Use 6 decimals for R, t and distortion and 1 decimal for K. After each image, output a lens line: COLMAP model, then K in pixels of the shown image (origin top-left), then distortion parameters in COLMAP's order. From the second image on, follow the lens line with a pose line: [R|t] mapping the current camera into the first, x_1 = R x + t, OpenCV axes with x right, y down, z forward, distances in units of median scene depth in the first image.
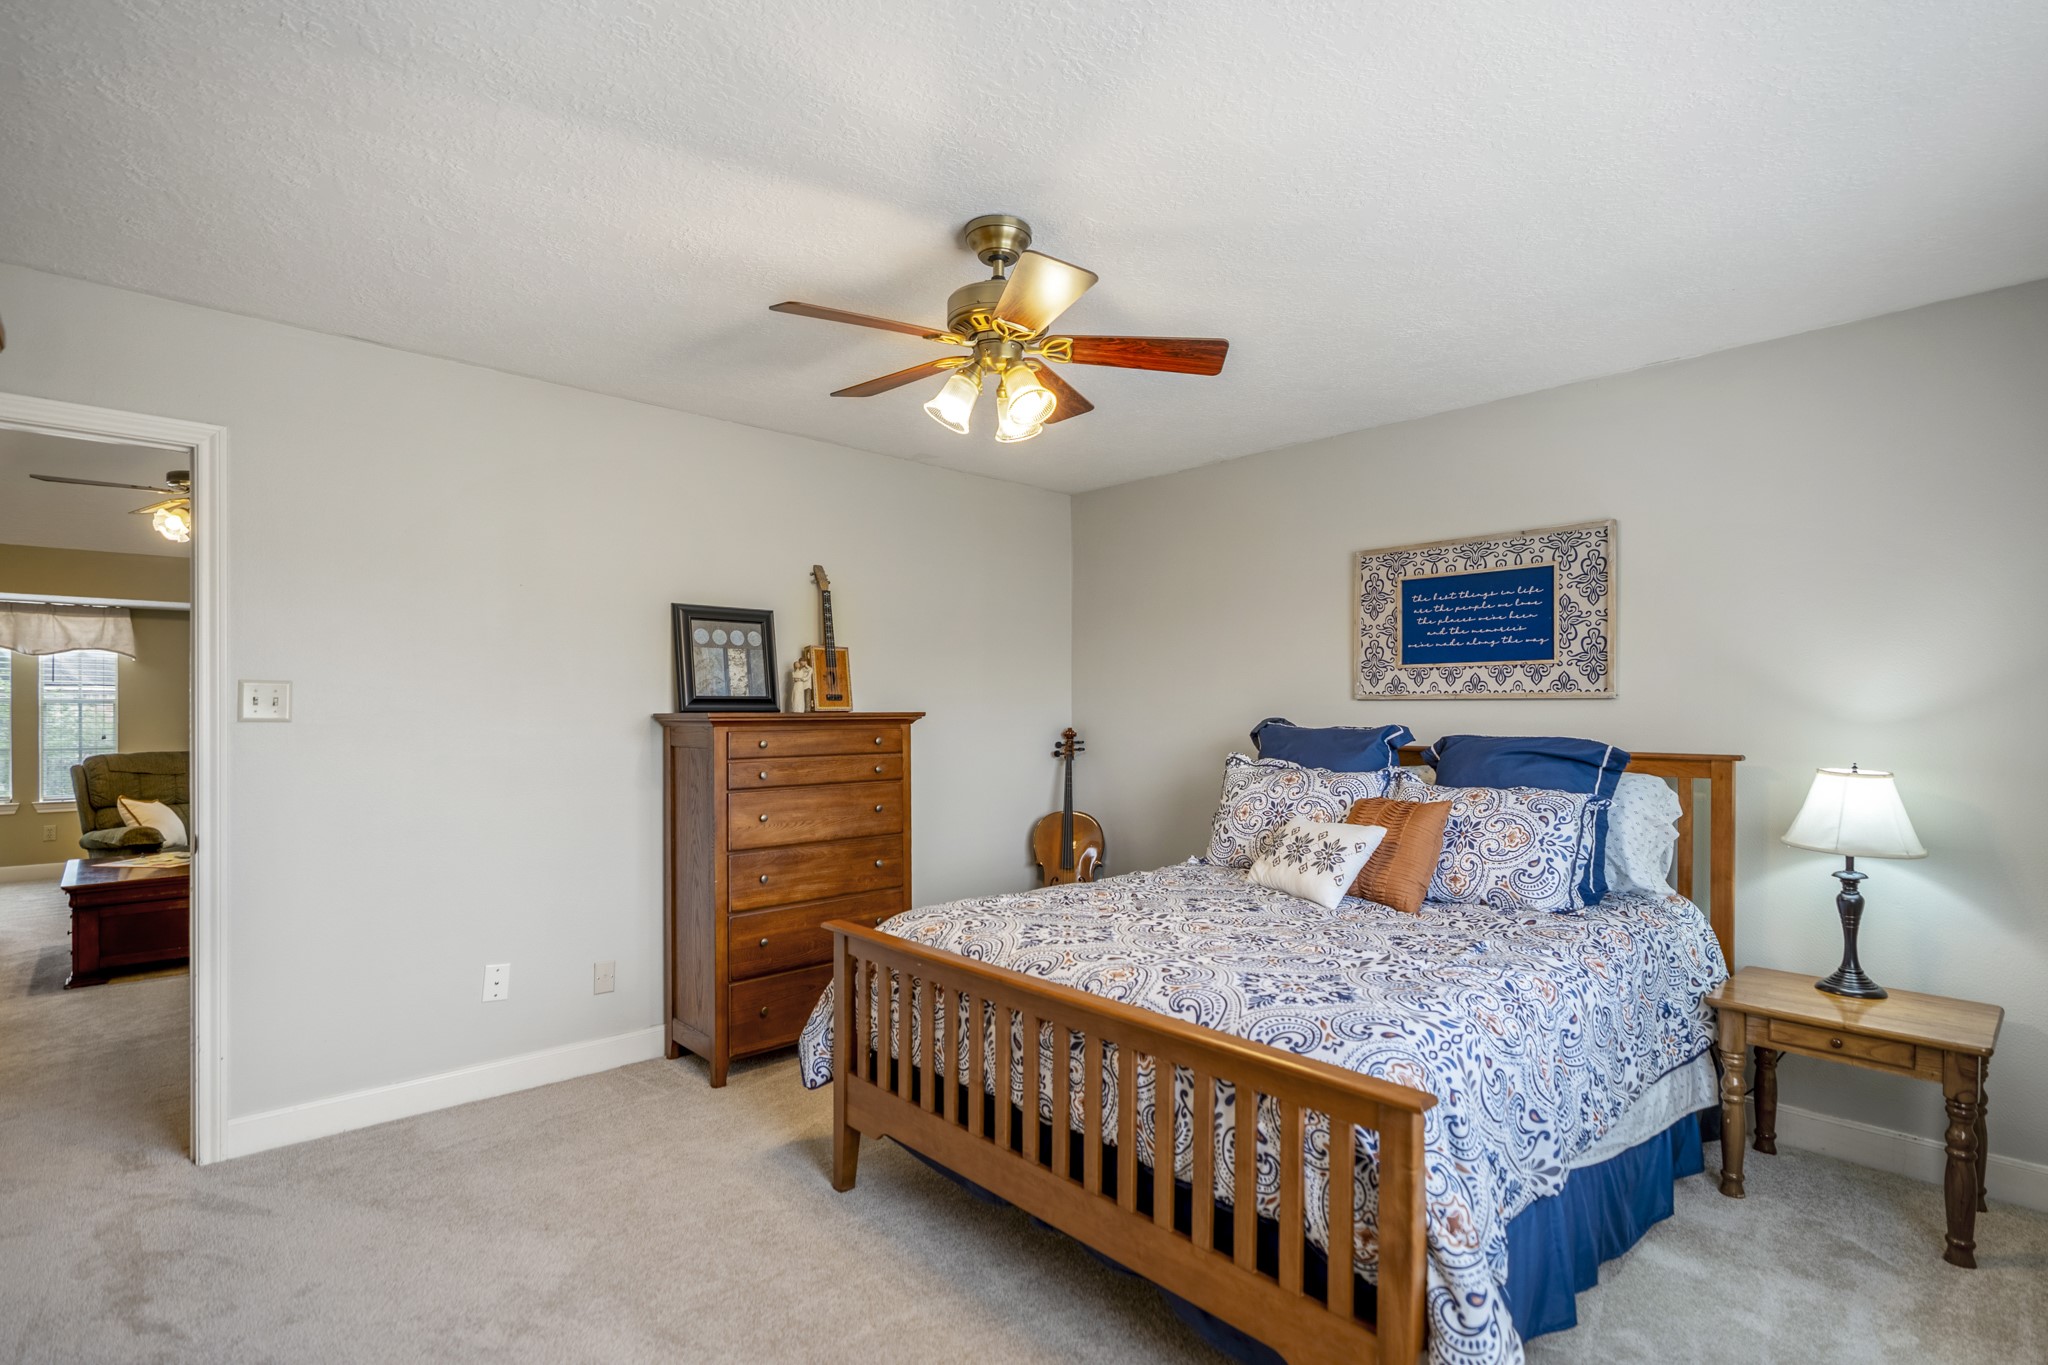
lens RADIAL K [[949.4, 0, 1026.2], [0, 949.4, 697.3], [0, 0, 1]] dist [0.001247, 0.000299]
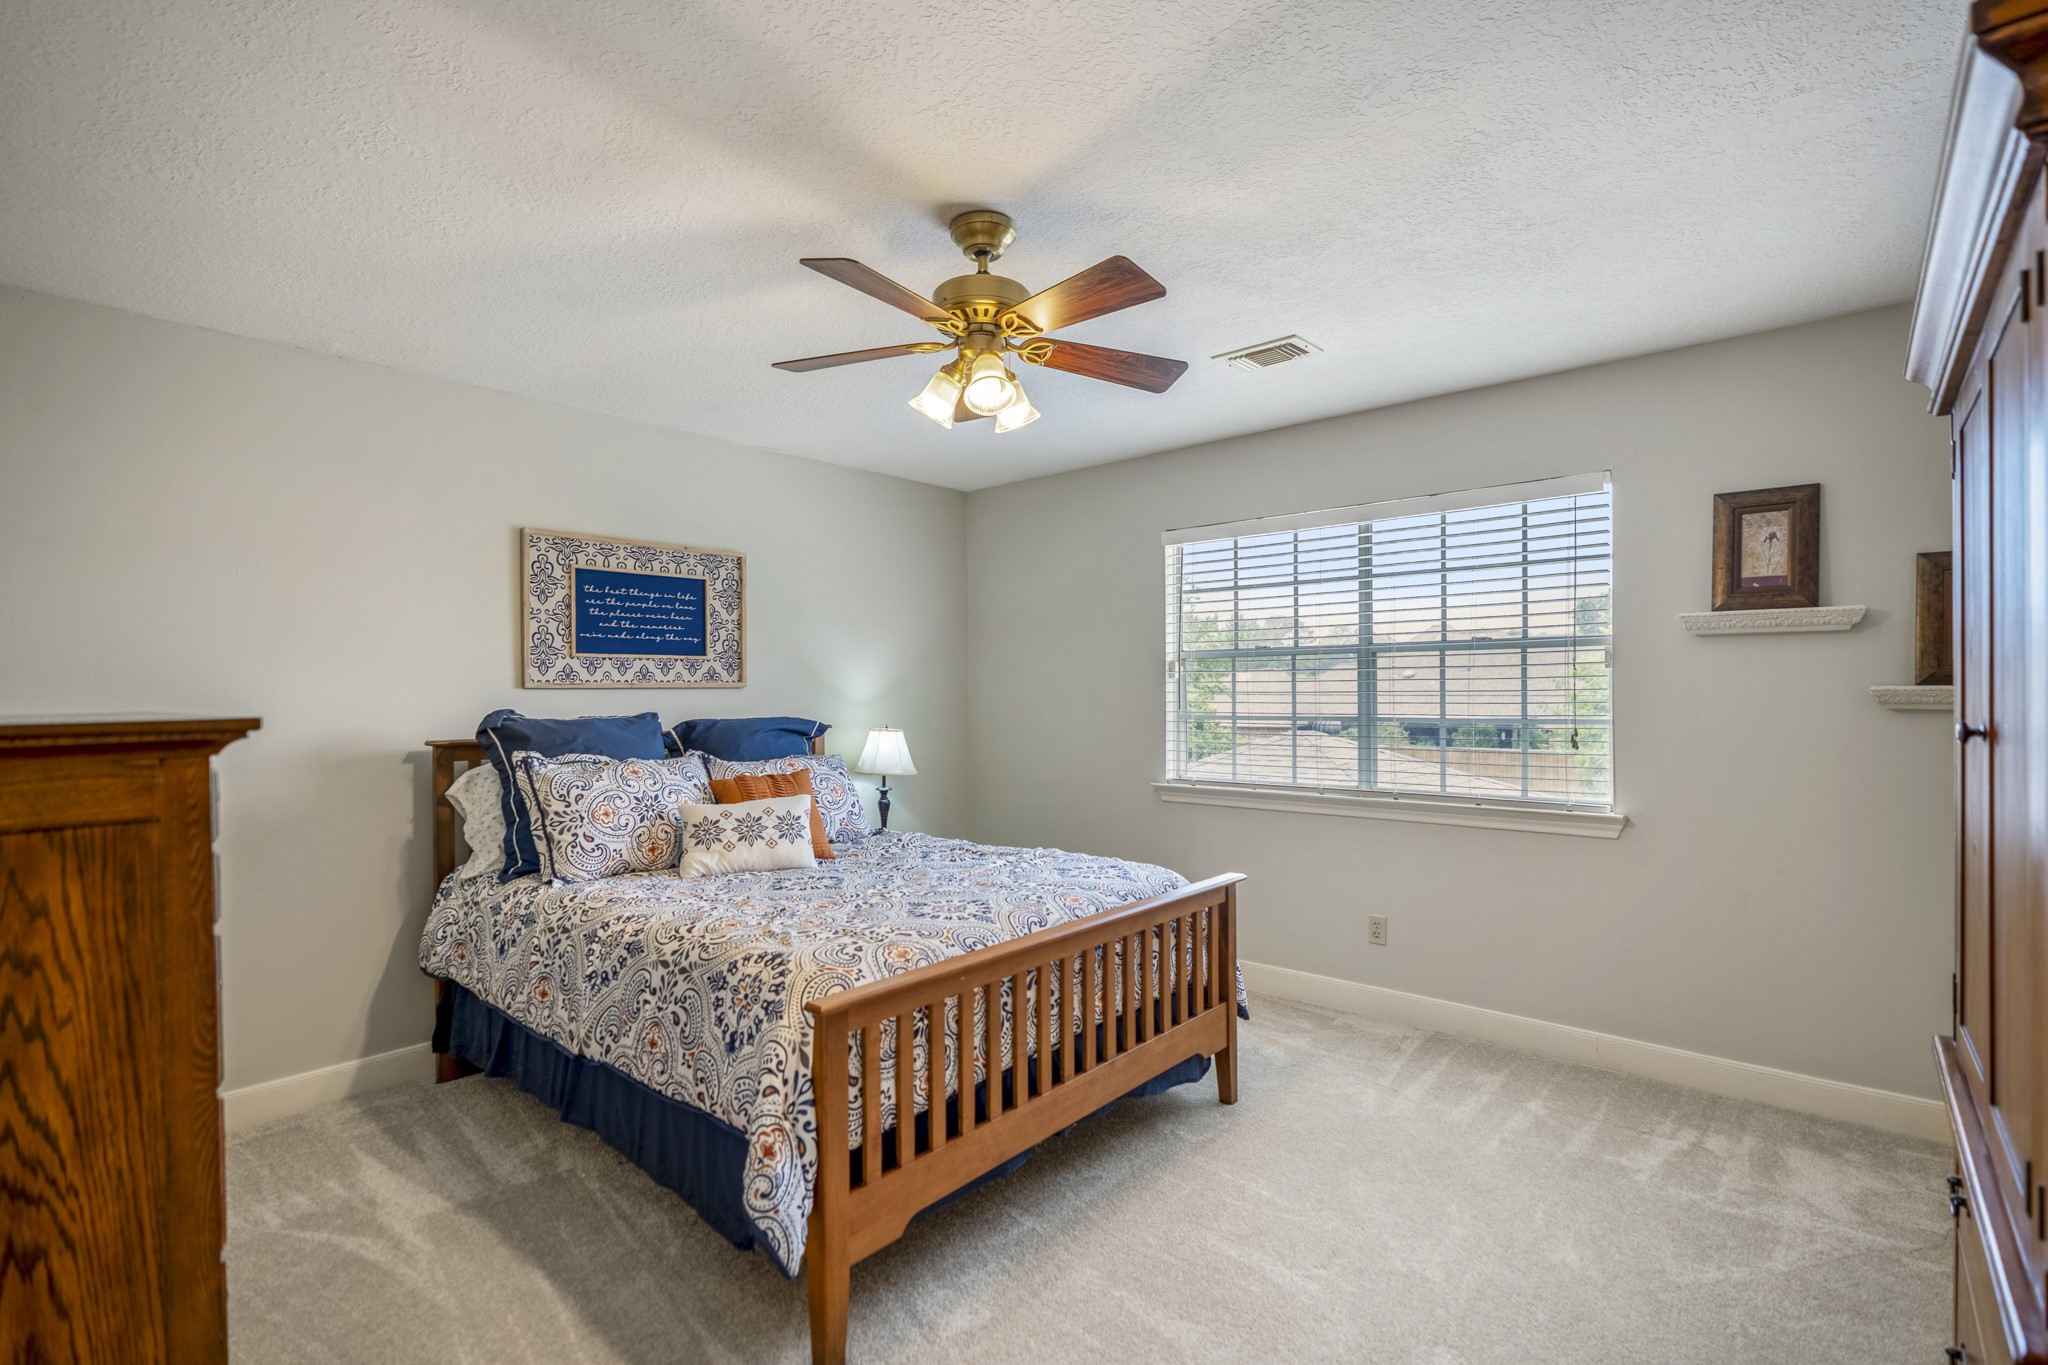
lens RADIAL K [[937.9, 0, 1024.0], [0, 937.9, 682.5], [0, 0, 1]] dist [-0.051655, 0.016516]
pose [[-0.094415, 0.009903, 0.995484, -0.660991], [-0.001672, 0.999948, -0.010106, 0.005843], [-0.995532, -0.002618, -0.094394, 0.675976]]
